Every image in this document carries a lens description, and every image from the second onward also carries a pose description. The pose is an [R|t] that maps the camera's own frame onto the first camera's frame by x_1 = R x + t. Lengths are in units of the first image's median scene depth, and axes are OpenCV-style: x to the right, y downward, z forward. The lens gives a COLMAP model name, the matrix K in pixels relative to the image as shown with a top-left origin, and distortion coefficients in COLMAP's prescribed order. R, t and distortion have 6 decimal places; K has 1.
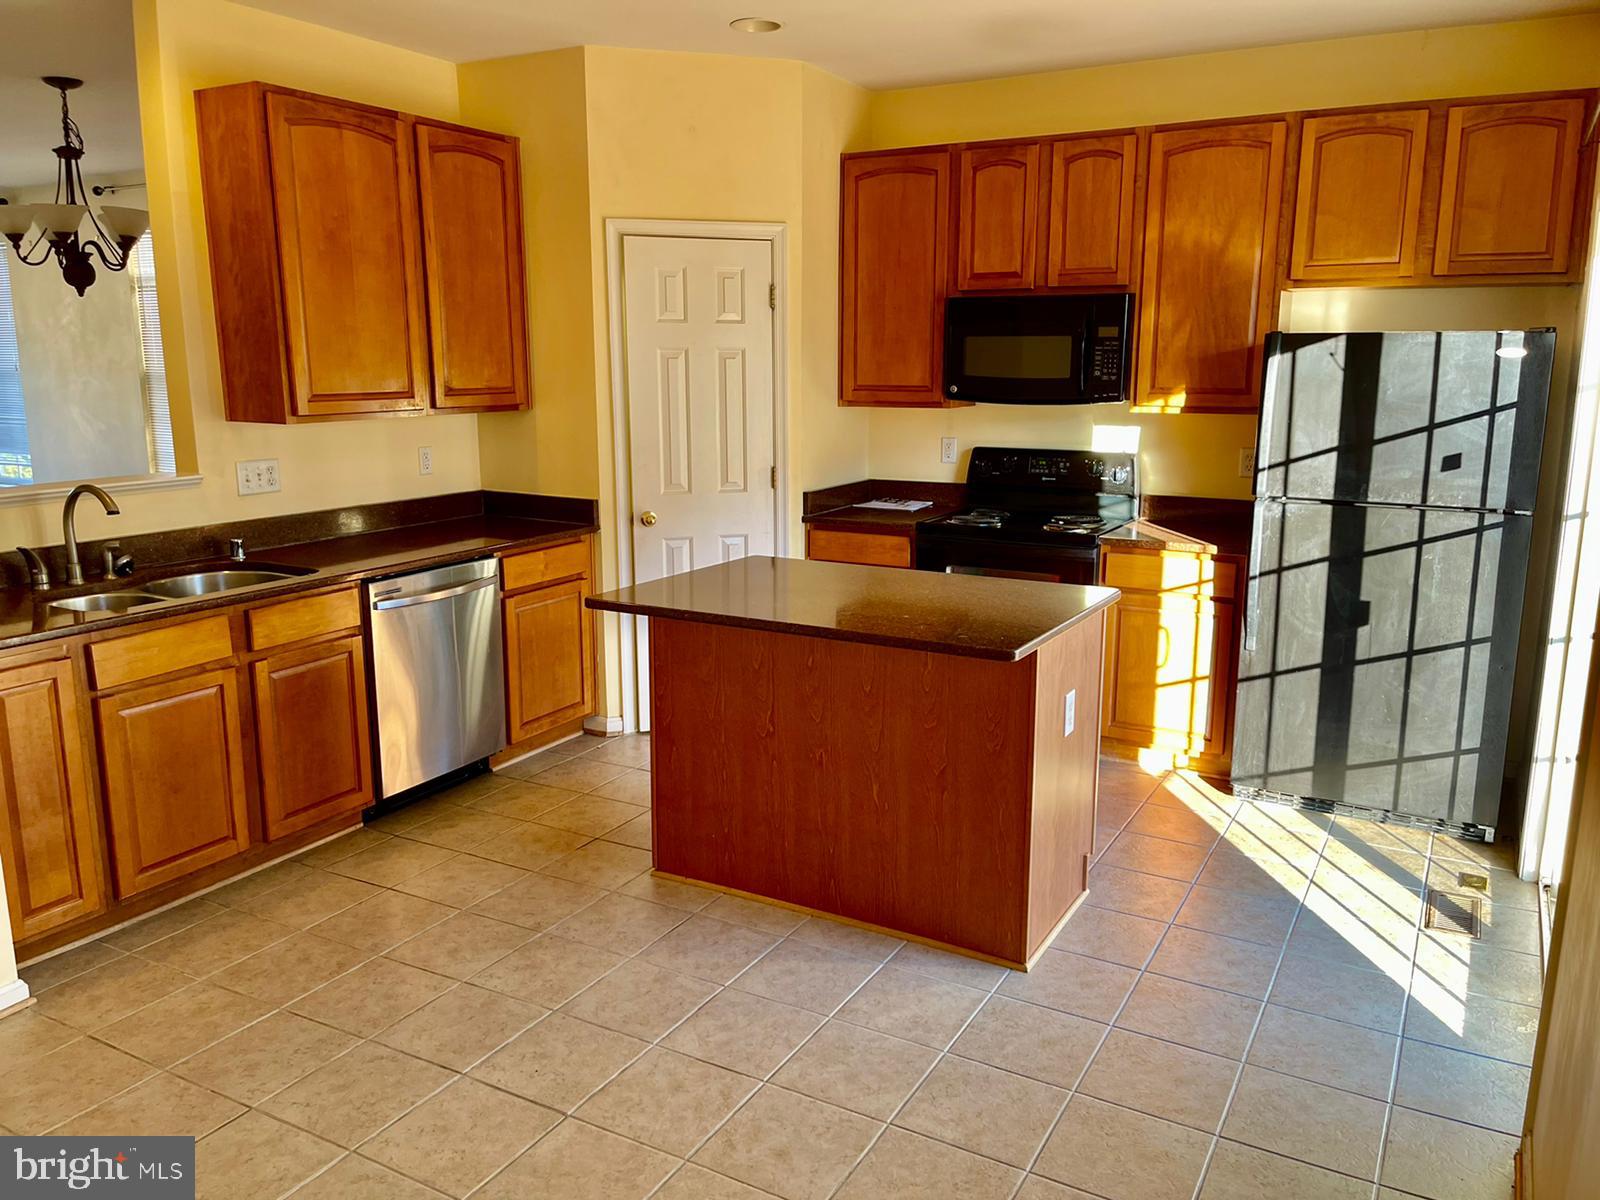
lens RADIAL K [[1210.0, 0, 802.3], [0, 1210.0, 599.5], [0, 0, 1]] dist [0.053703, -0.056678]
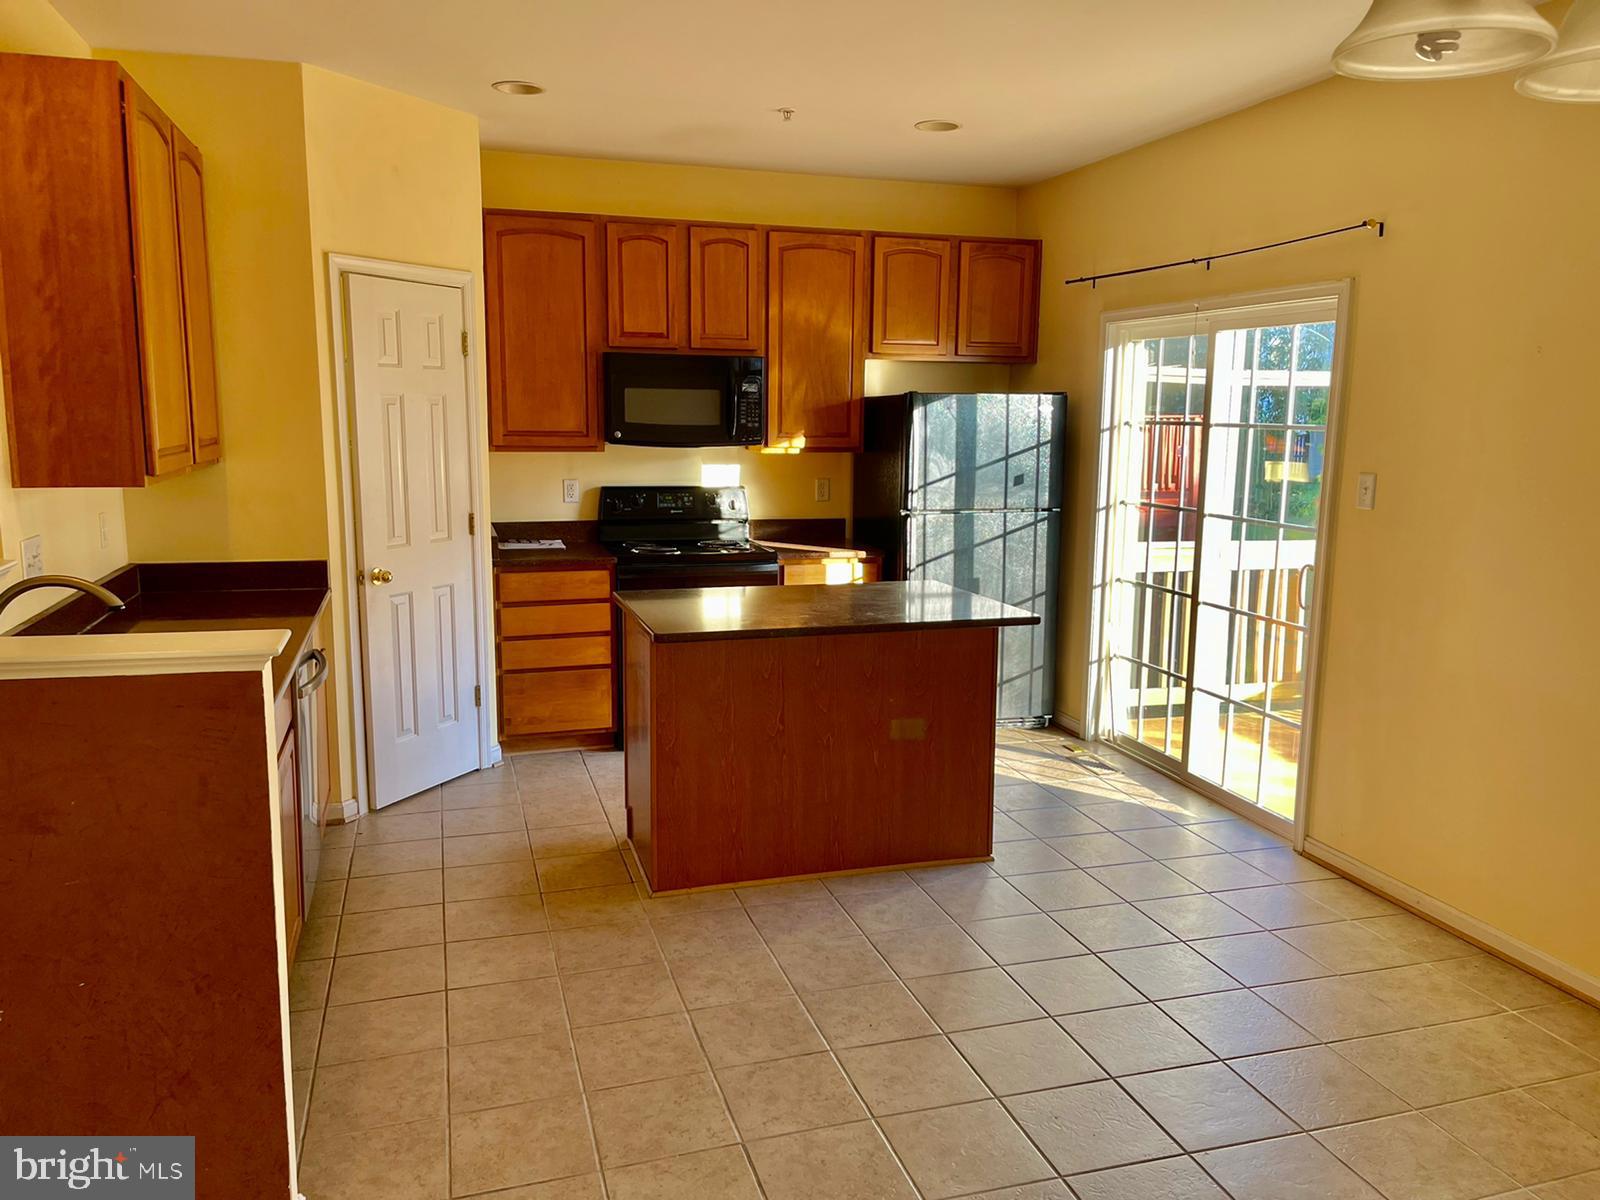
lens RADIAL K [[1210.0, 0, 817.3], [0, 1210.0, 603.7], [0, 0, 1]] dist [0.053703, -0.056678]
pose [[0.688222, -0.111216, 0.716925, -0.610007], [0.133490, 0.990721, 0.025544, -0.026477], [-0.713113, 0.078122, 0.696682, 0.119374]]
